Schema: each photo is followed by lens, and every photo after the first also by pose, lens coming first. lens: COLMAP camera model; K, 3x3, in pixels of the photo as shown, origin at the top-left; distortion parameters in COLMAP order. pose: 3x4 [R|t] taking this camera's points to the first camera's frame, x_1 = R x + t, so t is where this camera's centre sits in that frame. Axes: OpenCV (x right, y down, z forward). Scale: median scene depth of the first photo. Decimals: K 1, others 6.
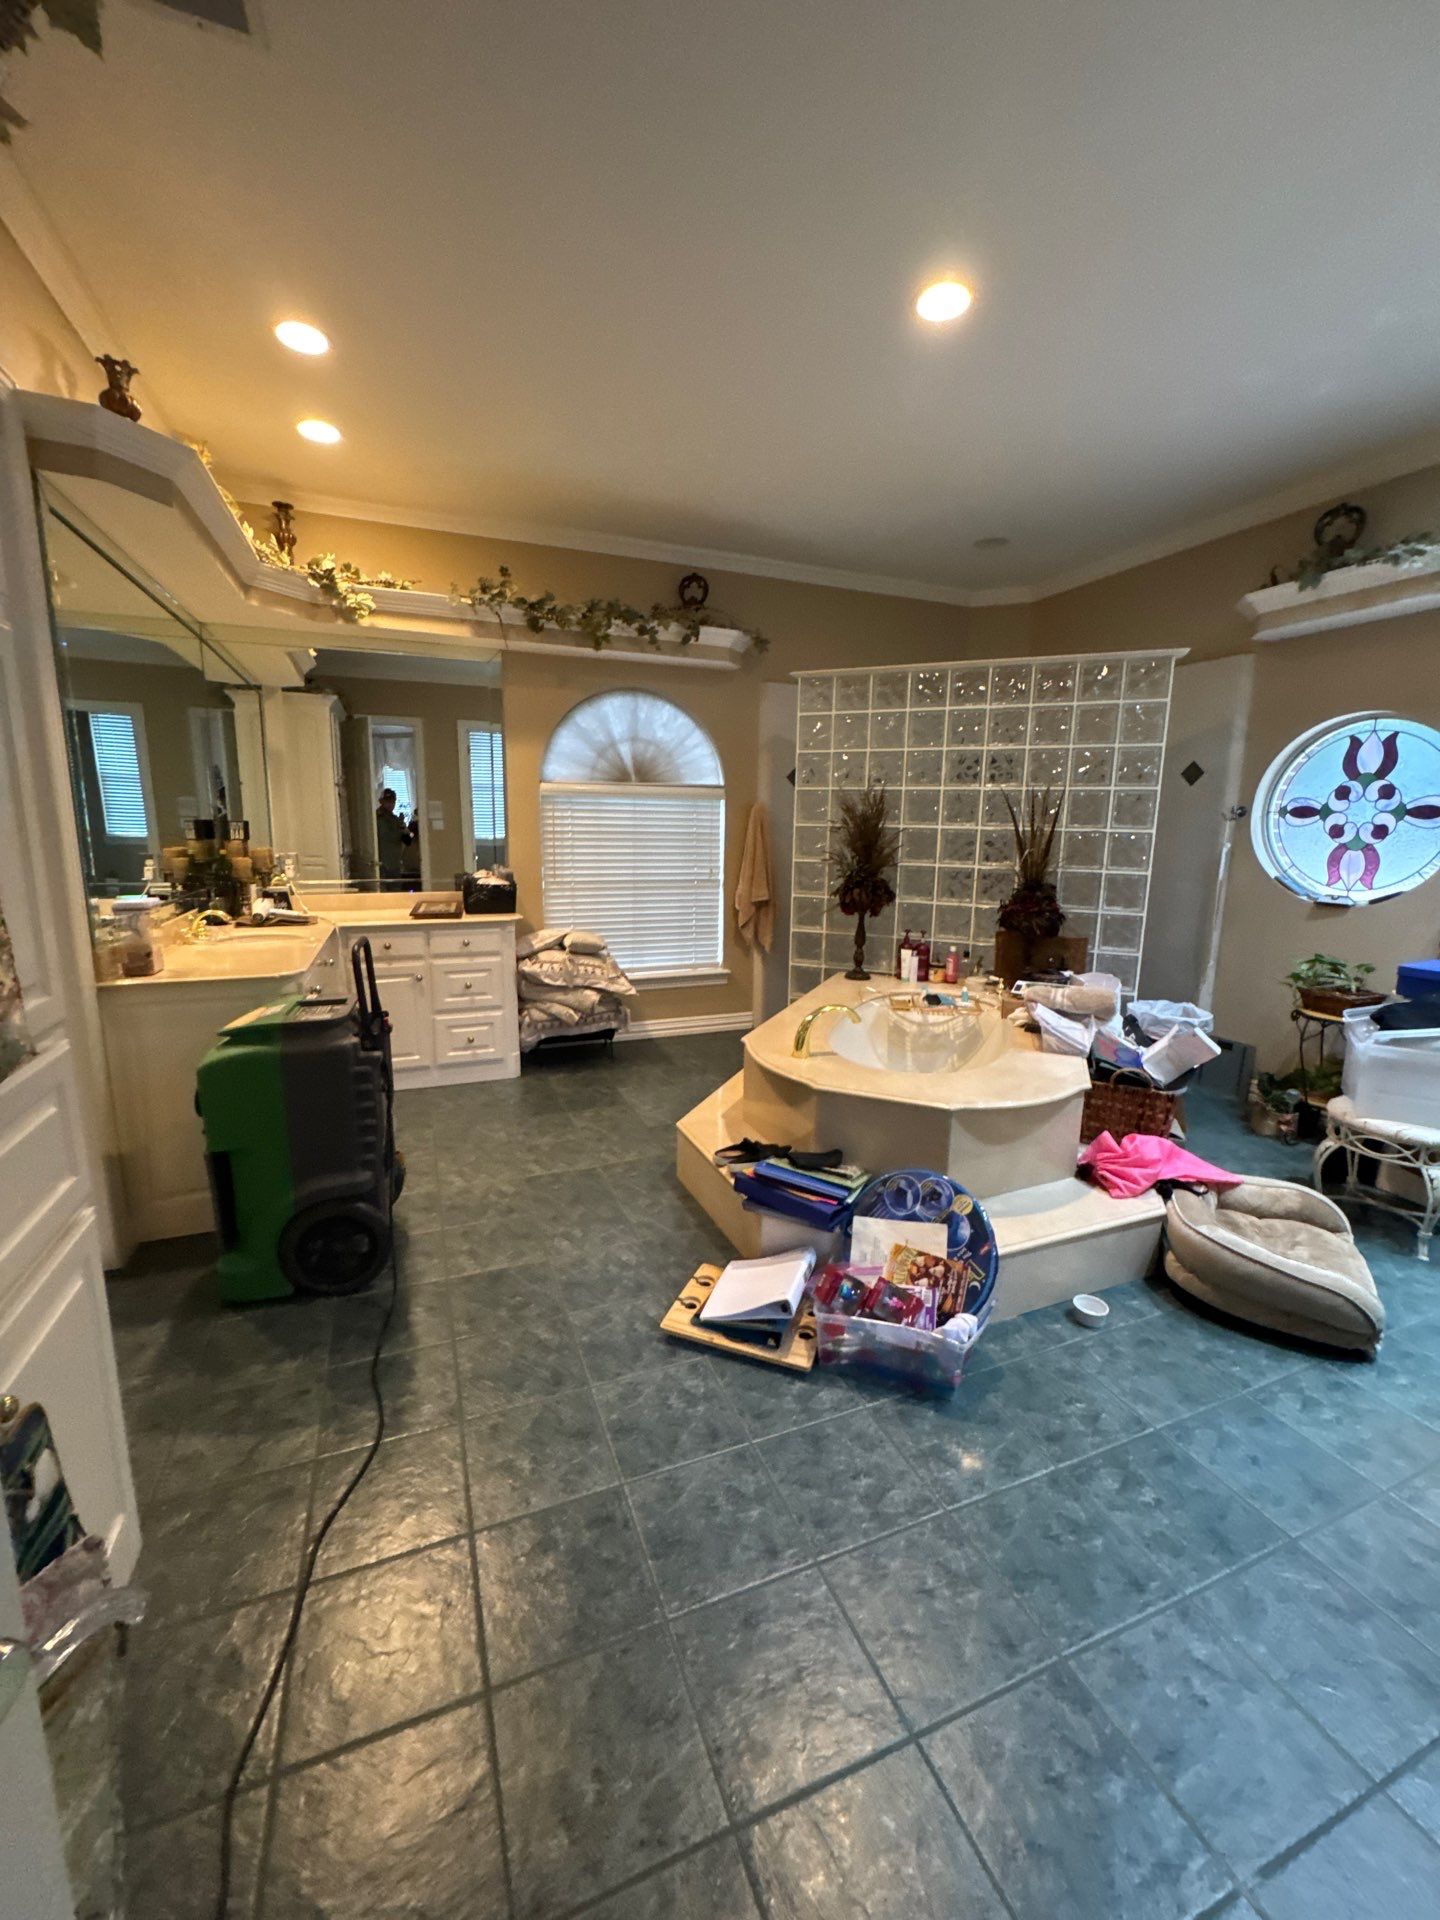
lens RADIAL K [[766.2, 0, 720.0], [0, 766.2, 960.0], [0, 0, 1]] dist [-0.001725, -0.000181]
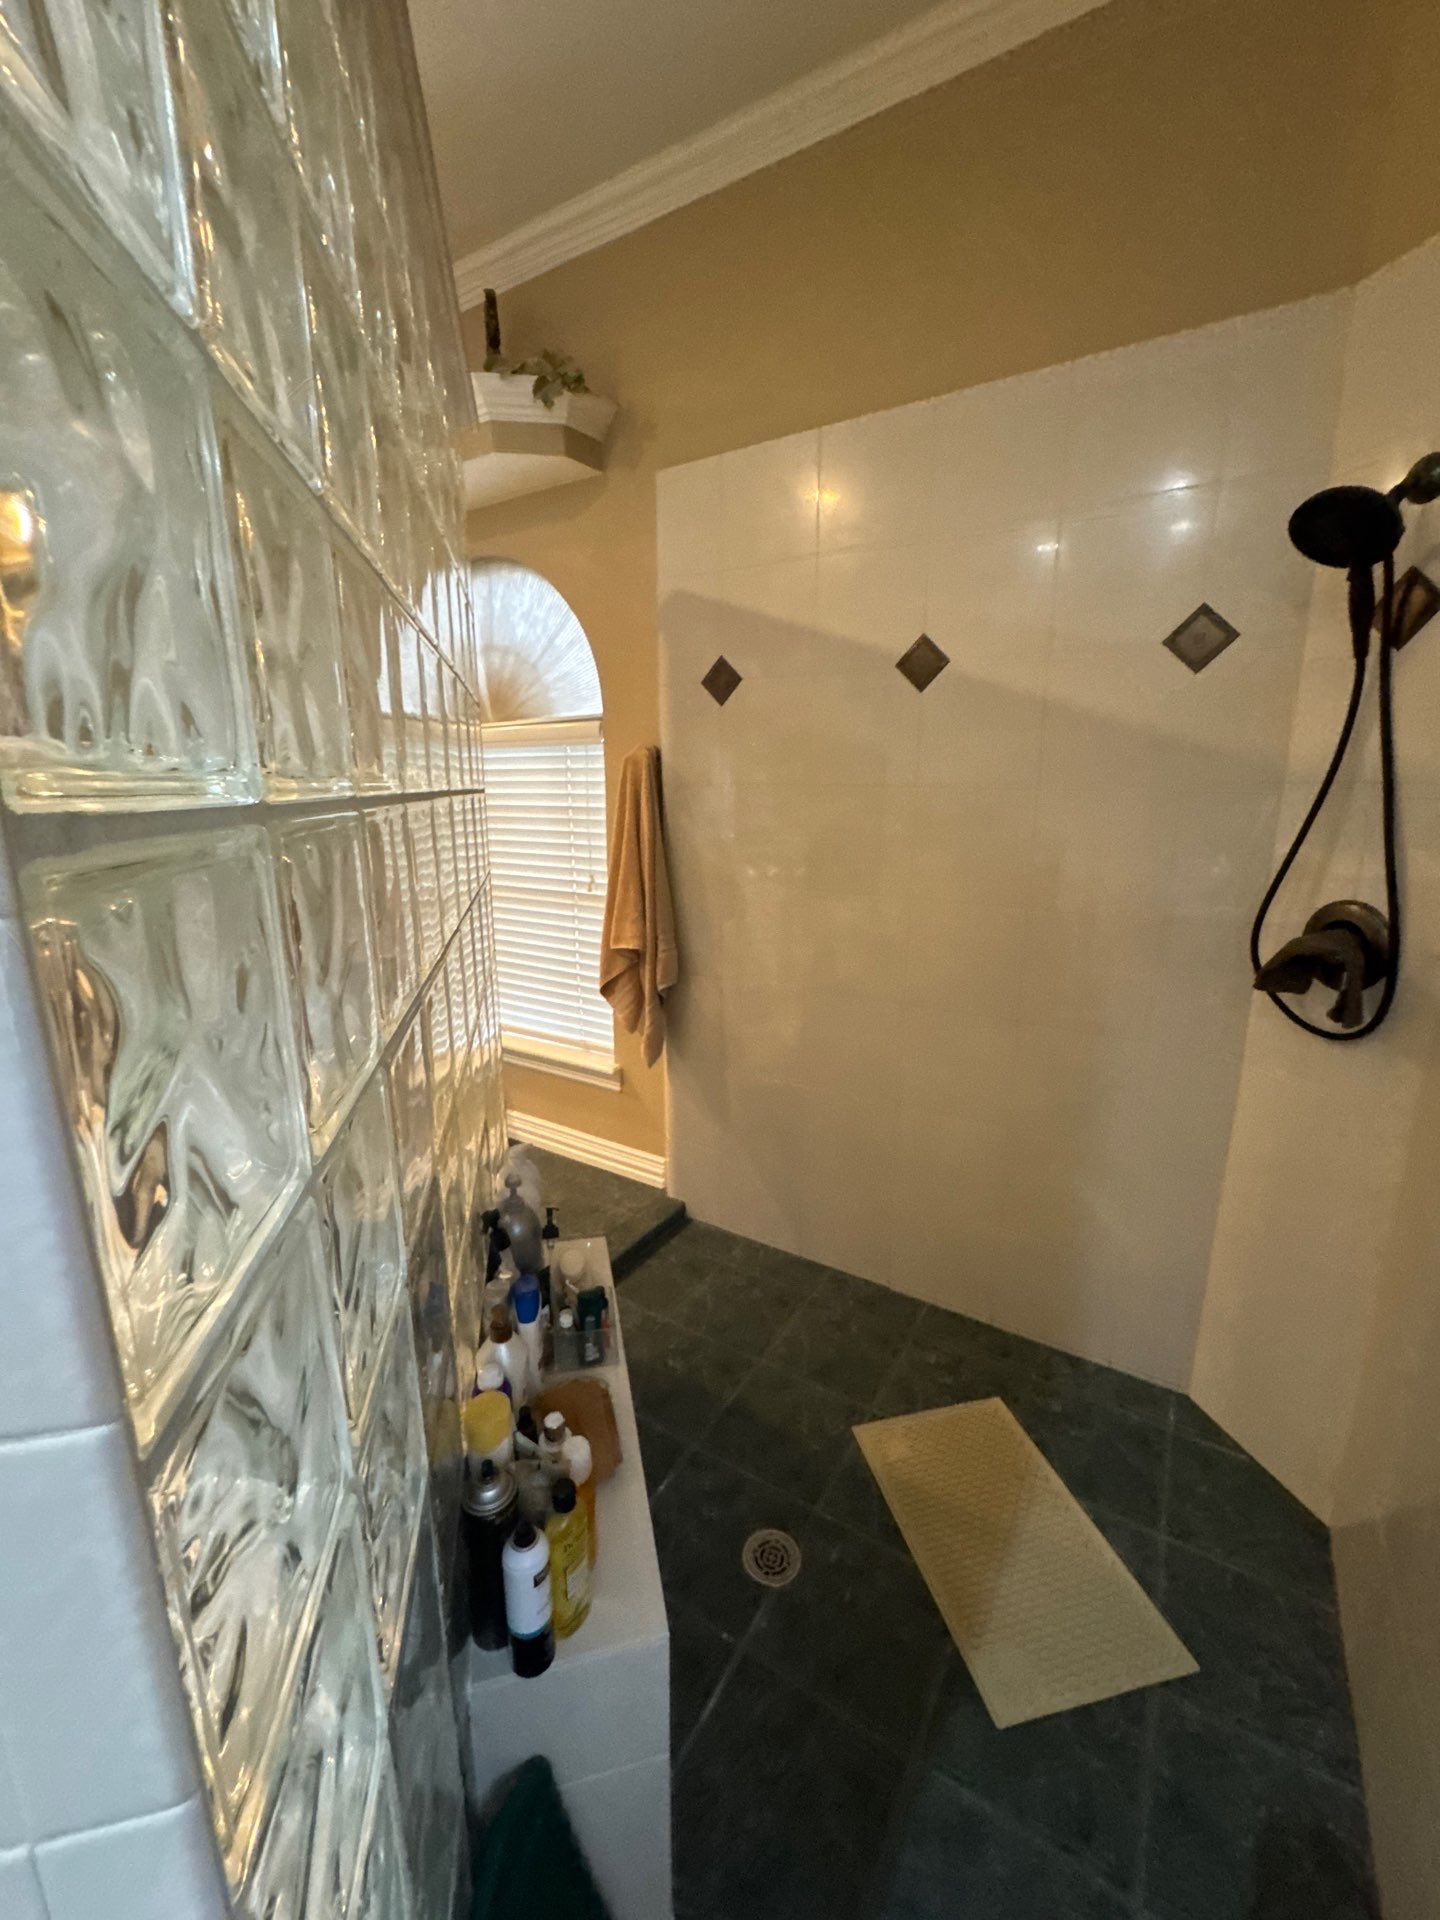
lens RADIAL K [[766.2, 0, 720.0], [0, 766.2, 960.0], [0, 0, 1]] dist [-0.001725, -0.000181]
pose [[0.584043, 0.172202, -0.793247, 0.491052], [-0.141587, 0.983869, 0.109338, -0.136347], [0.799279, 0.048455, 0.599003, 0.774096]]
